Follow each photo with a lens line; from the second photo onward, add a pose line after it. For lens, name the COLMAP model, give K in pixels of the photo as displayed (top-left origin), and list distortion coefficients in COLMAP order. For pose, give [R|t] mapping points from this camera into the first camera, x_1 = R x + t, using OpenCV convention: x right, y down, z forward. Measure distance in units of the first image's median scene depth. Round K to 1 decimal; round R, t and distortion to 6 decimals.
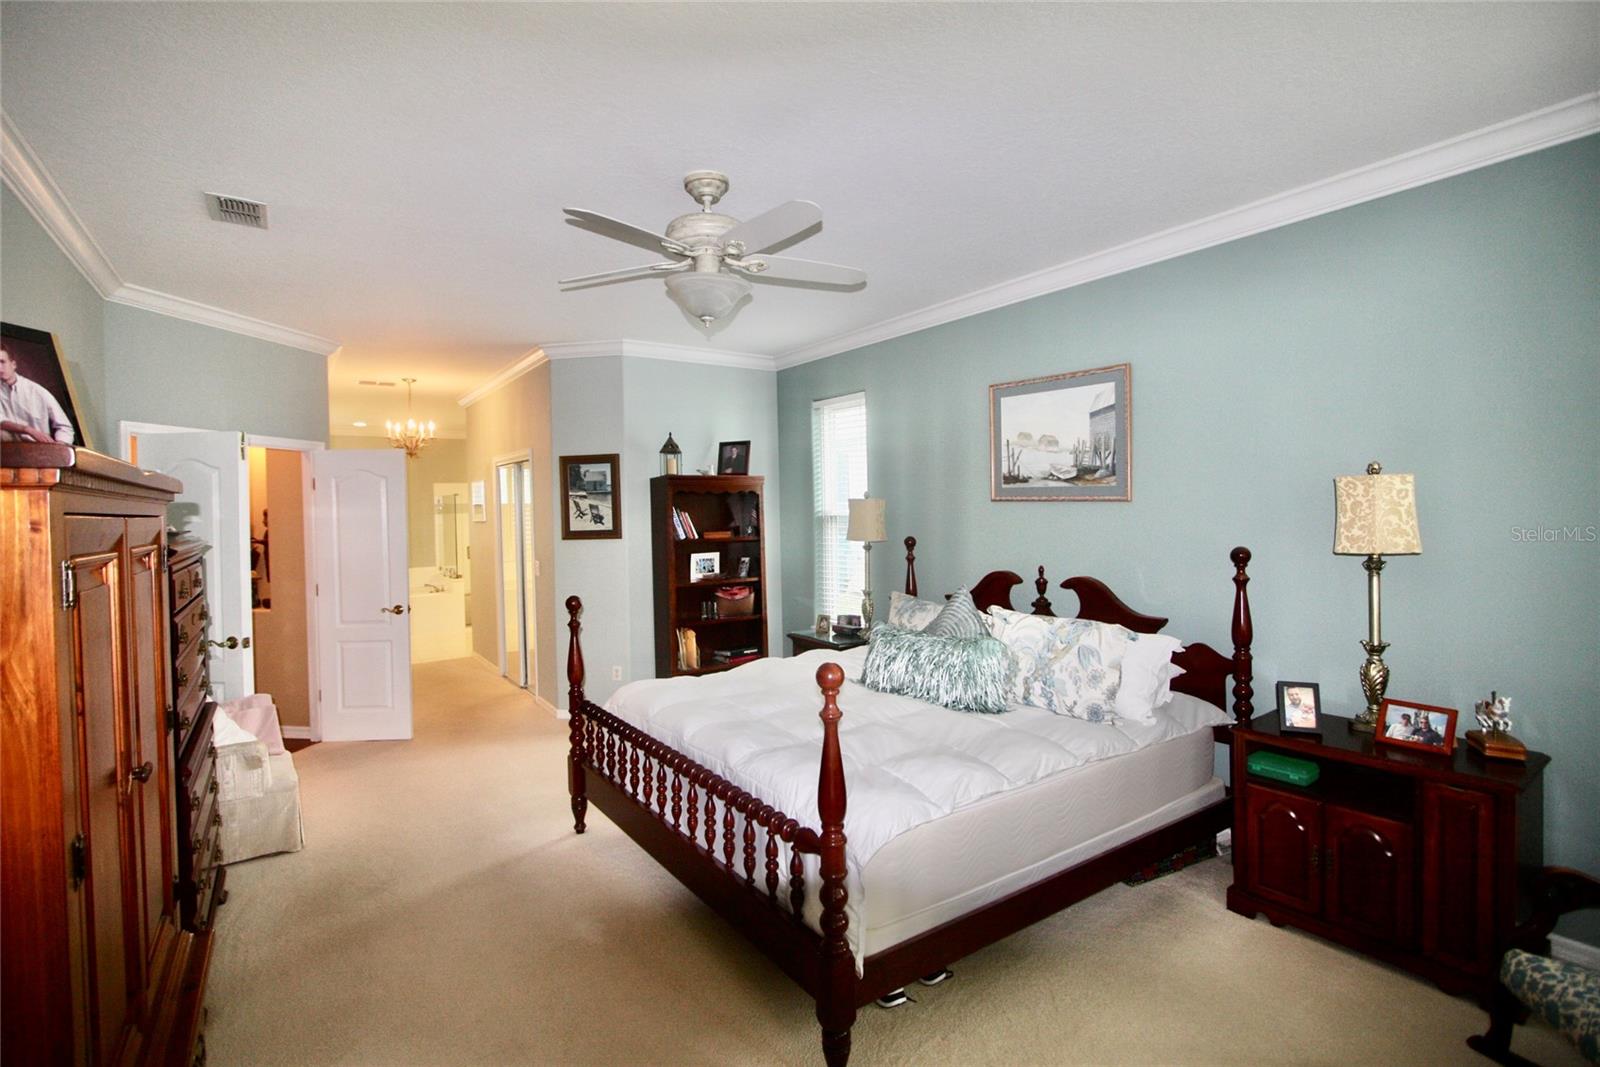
lens RADIAL K [[745.4, 0, 791.2], [0, 745.4, 523.3], [0, 0, 1]] dist [-0.017277, 0.002504]
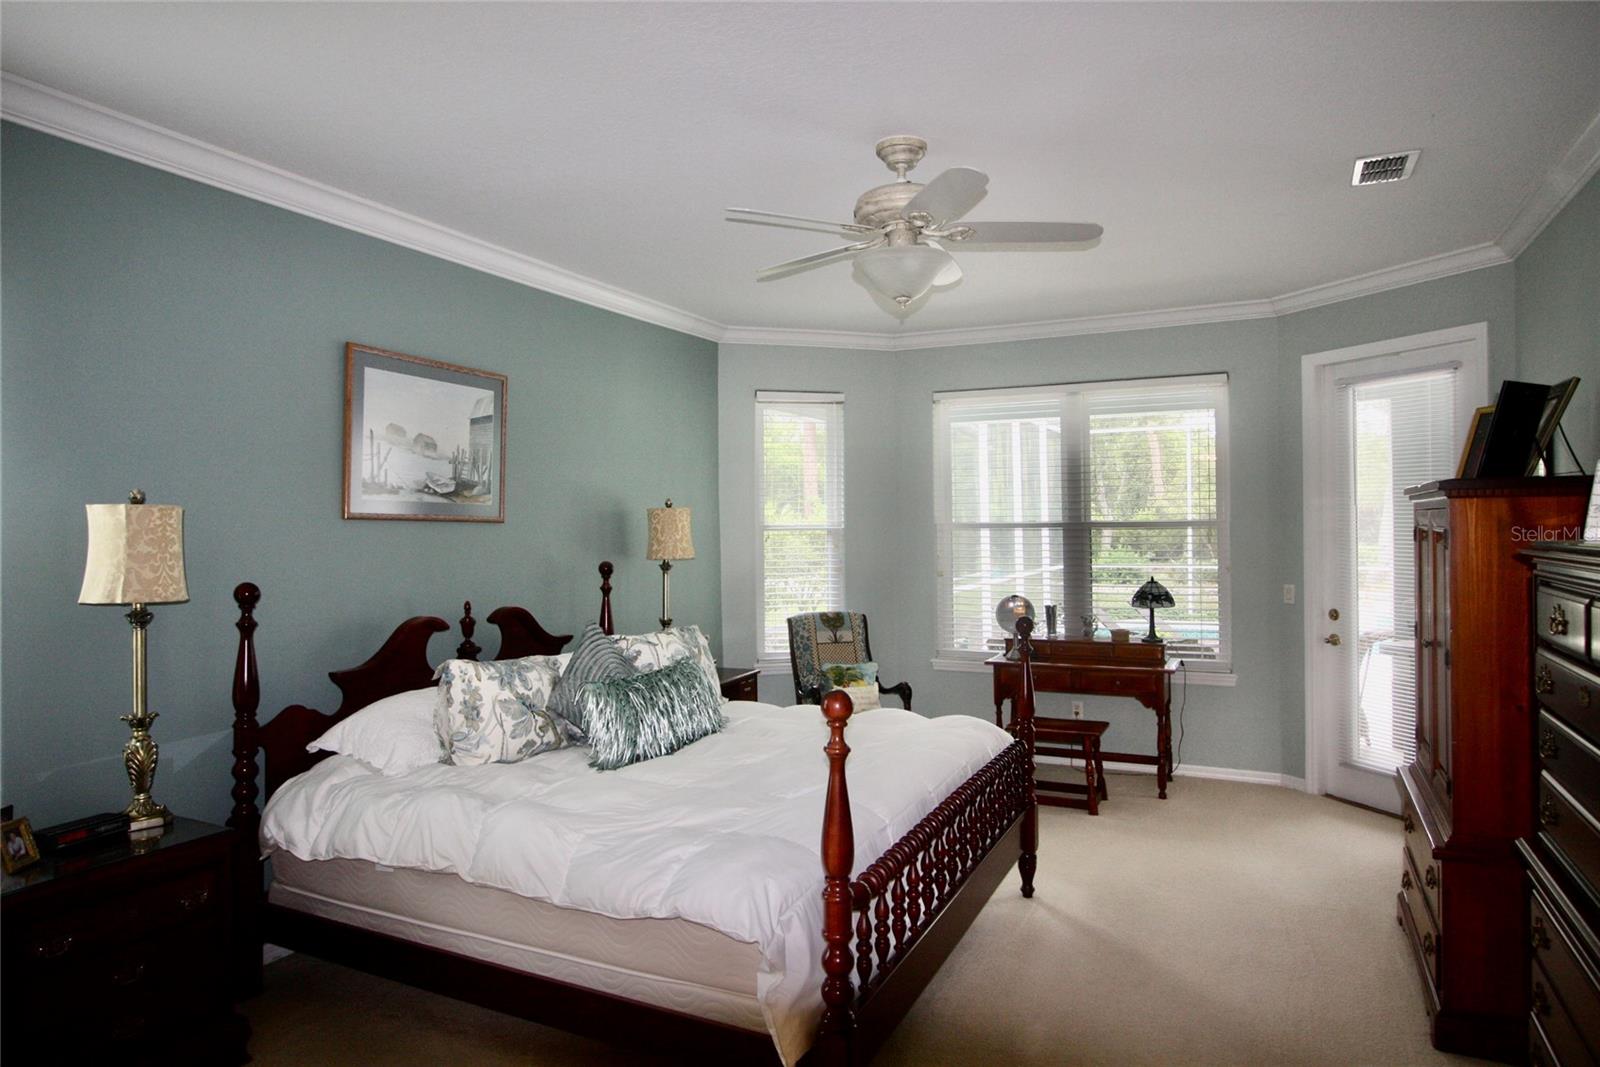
lens RADIAL K [[991.2, 0, 794.5], [0, 991.2, 527.9], [0, 0, 1]] dist [-0.009206, 0.003441]
pose [[-0.509855, 0.019830, 0.860031, -0.753626], [0.034795, 0.999392, -0.002416, -0.006637], [-0.859556, 0.028693, -0.510235, 1.237527]]
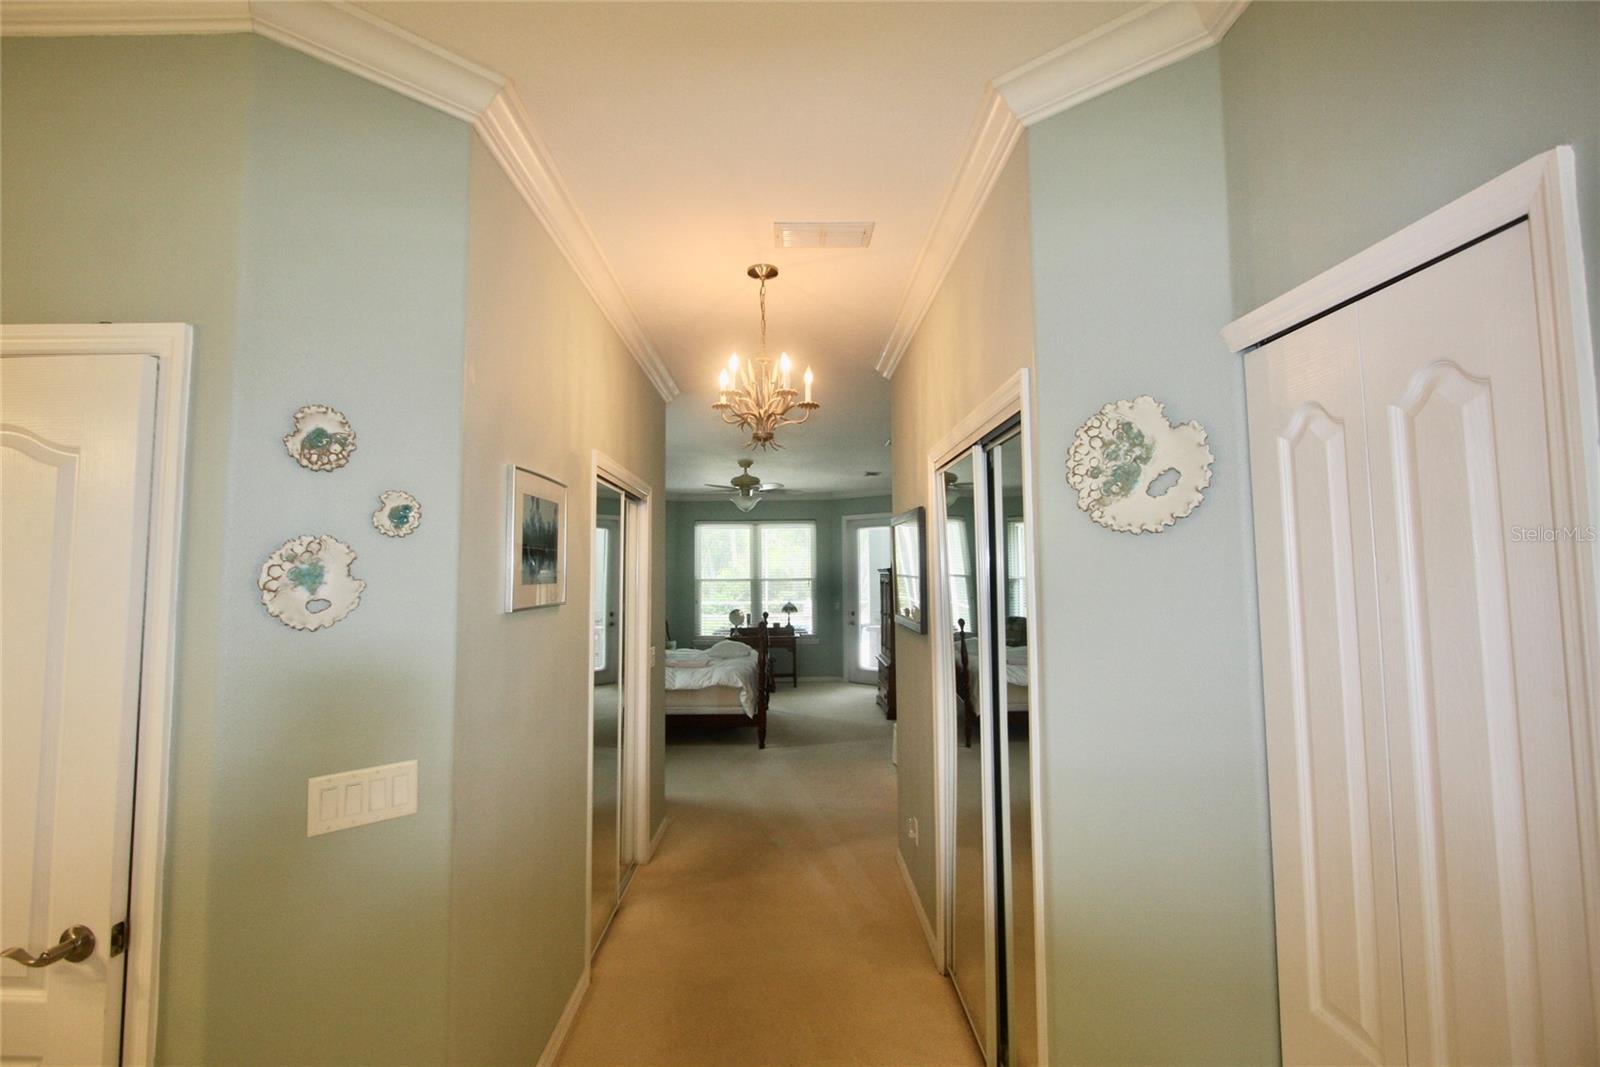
lens RADIAL K [[745.4, 0, 796.6], [0, 745.4, 527.5], [0, 0, 1]] dist [-0.017277, 0.002504]
pose [[-0.839903, 0.061000, 0.539297, -1.292513], [0.034893, 0.997677, -0.058504, -0.028132], [-0.541613, -0.030320, -0.840081, 2.355480]]
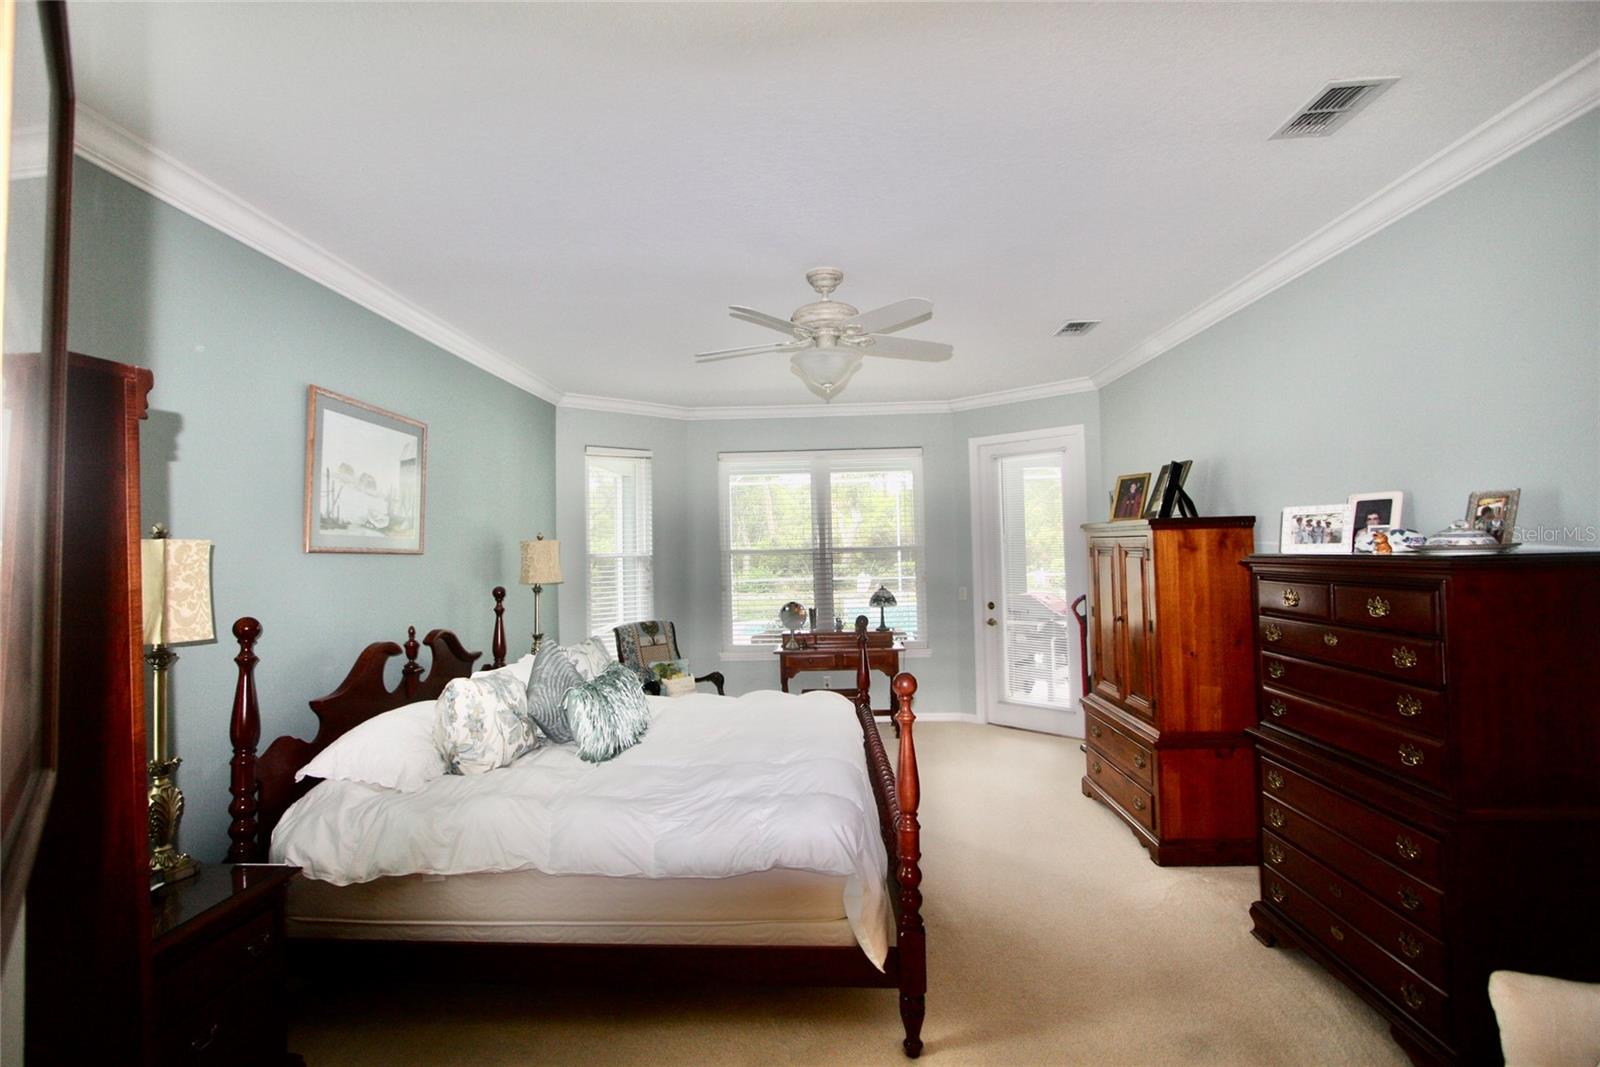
lens RADIAL K [[745.4, 0, 798.3], [0, 745.4, 523.8], [0, 0, 1]] dist [-0.017277, 0.002504]
pose [[-0.814720, 0.054796, 0.577260, -0.544930], [0.048623, 0.998475, -0.026155, -0.018329], [-0.577812, 0.006759, -0.816142, 1.448601]]
